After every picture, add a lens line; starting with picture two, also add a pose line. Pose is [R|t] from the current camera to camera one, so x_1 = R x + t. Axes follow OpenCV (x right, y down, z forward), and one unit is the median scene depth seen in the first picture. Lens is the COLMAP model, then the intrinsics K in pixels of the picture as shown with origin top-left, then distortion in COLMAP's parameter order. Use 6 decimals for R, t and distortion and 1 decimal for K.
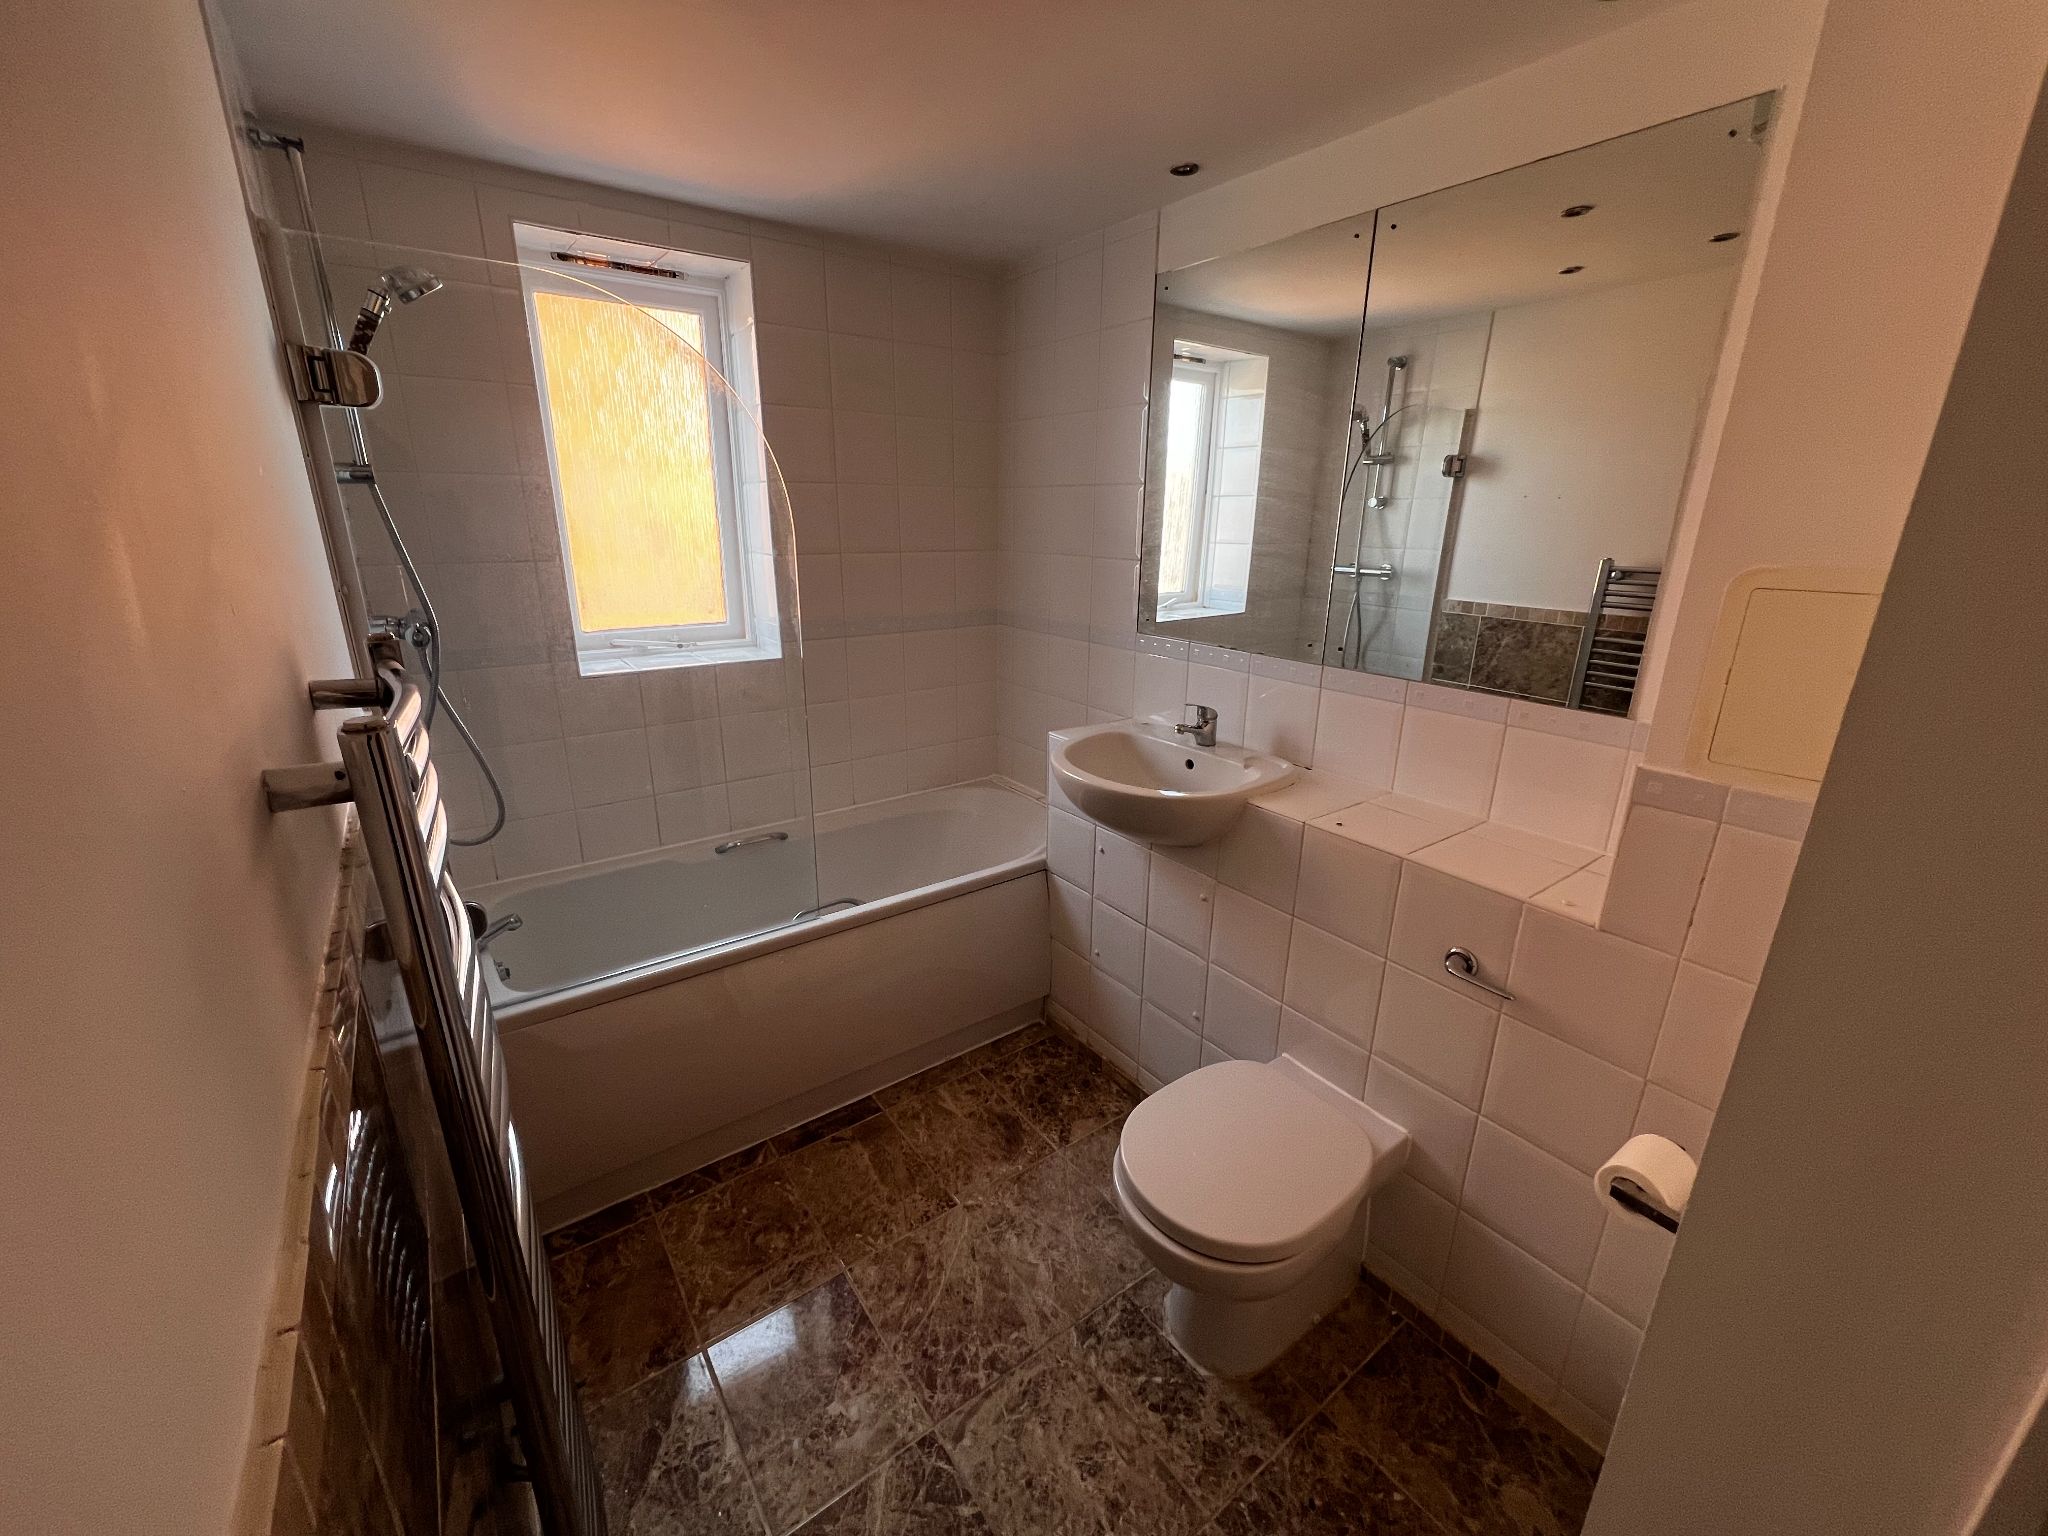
lens RADIAL K [[820.0, 0, 1017.2], [0, 820.0, 768.1], [0, 0, 1]] dist [-0.000634, 0.000001]
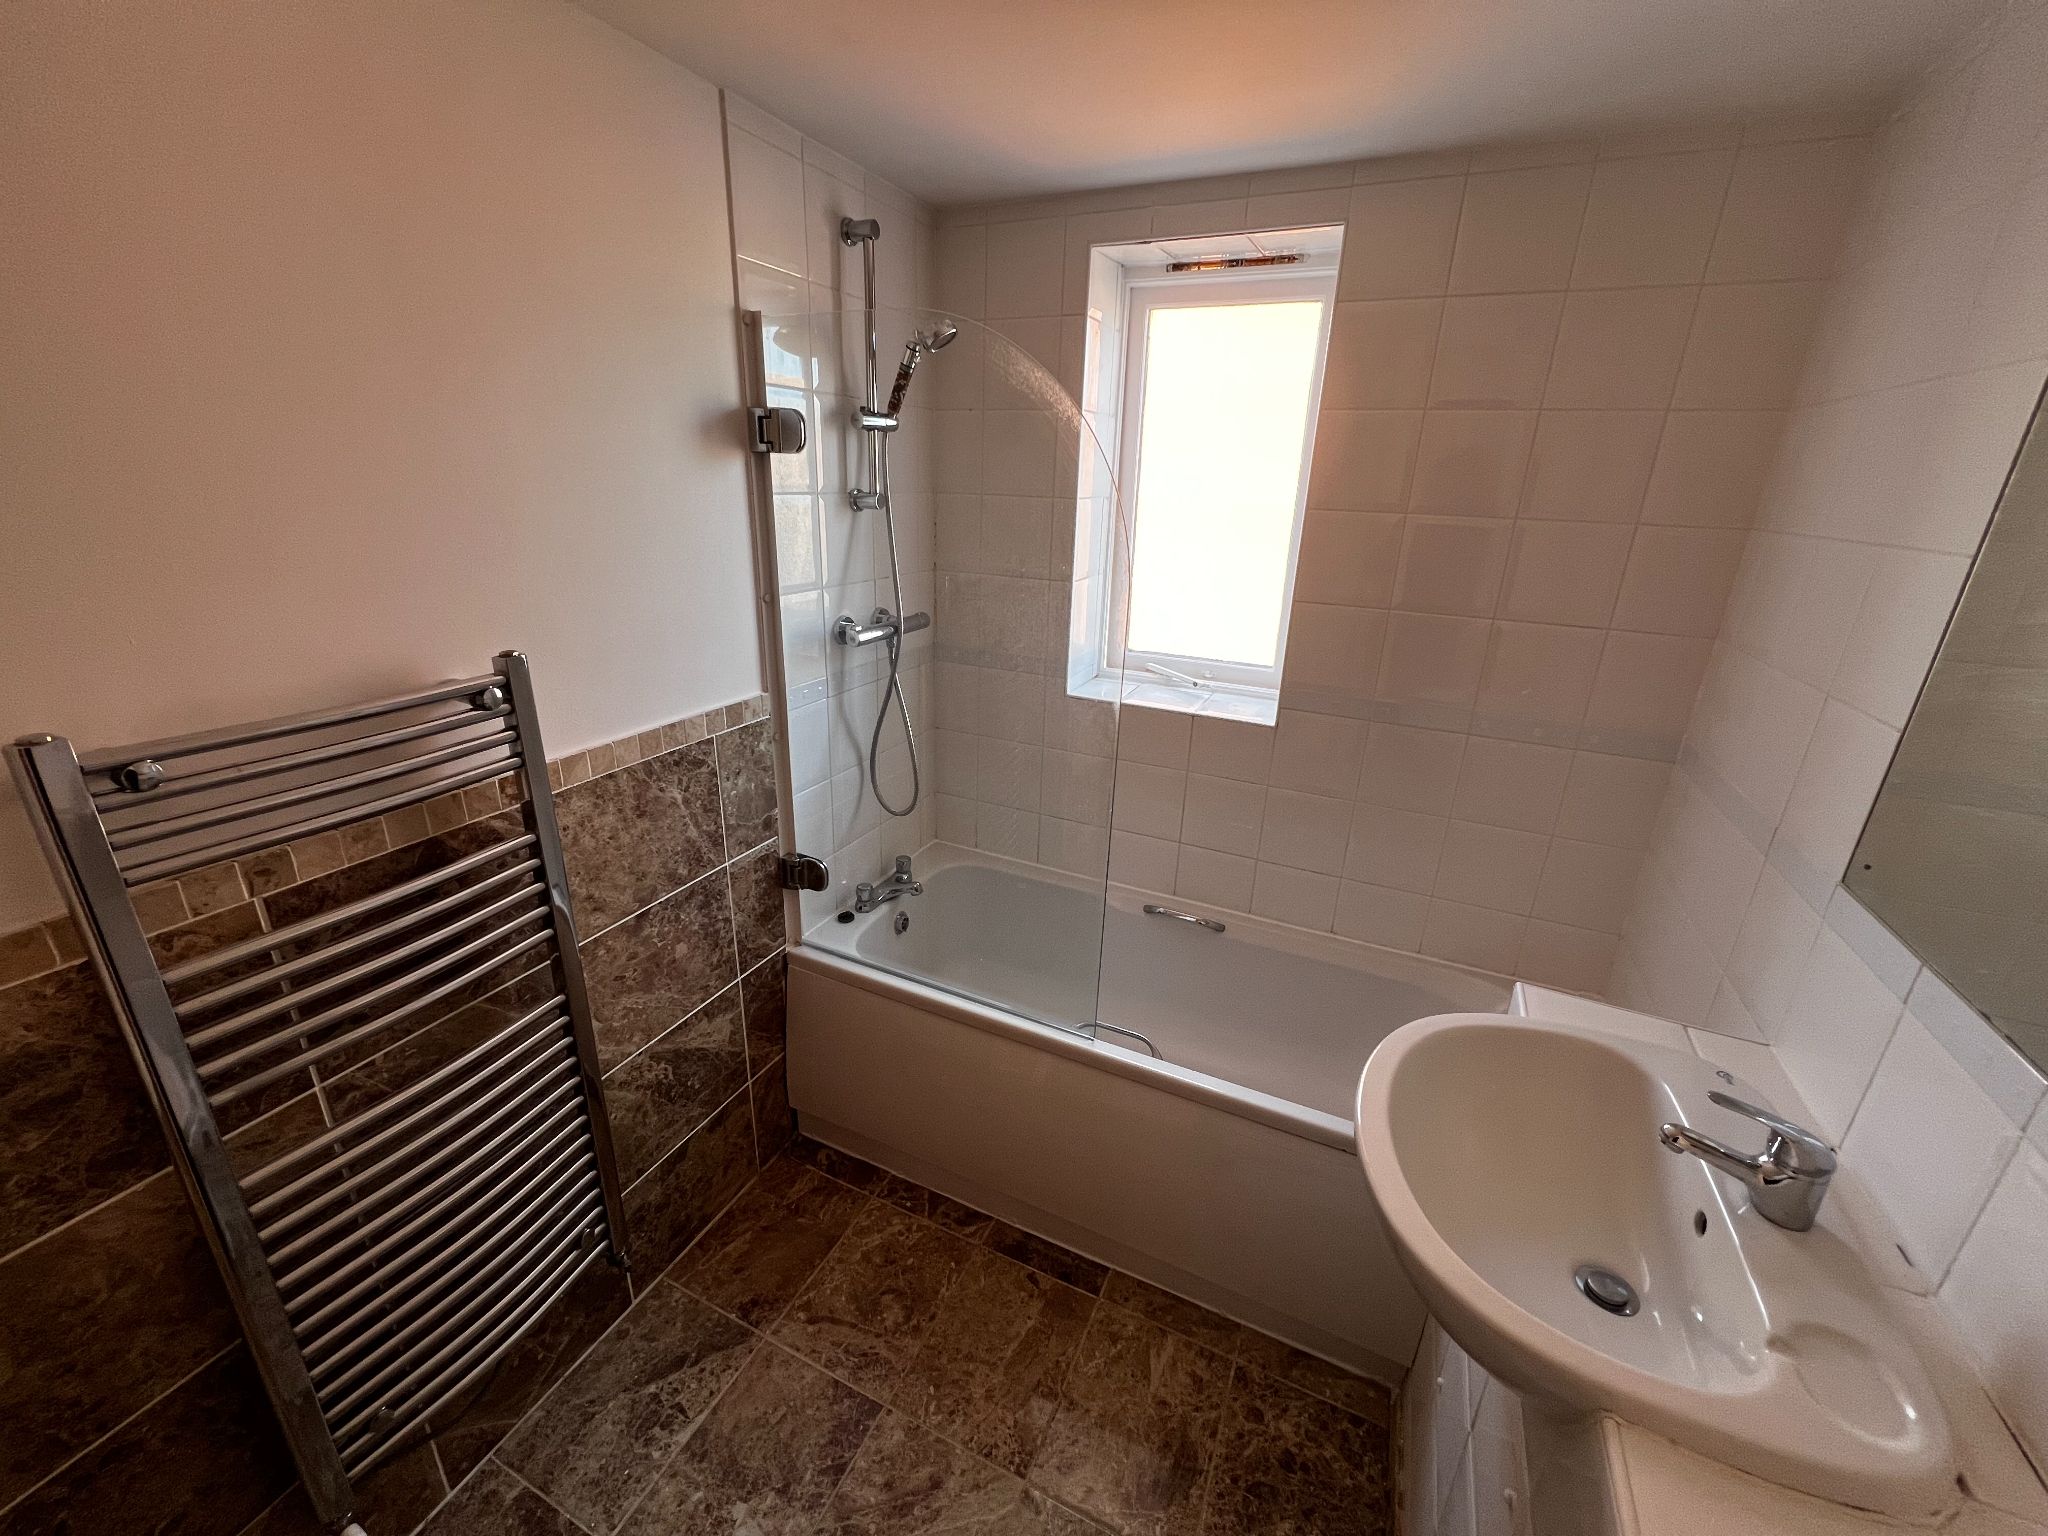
lens RADIAL K [[820.0, 0, 1018.7], [0, 820.0, 762.1], [0, 0, 1]] dist [-0.000634, 0.000001]
pose [[0.483497, 0.301310, -0.821854, 0.335445], [-0.289761, 0.941049, 0.174543, -0.215752], [0.825996, 0.153750, 0.542302, 0.462532]]
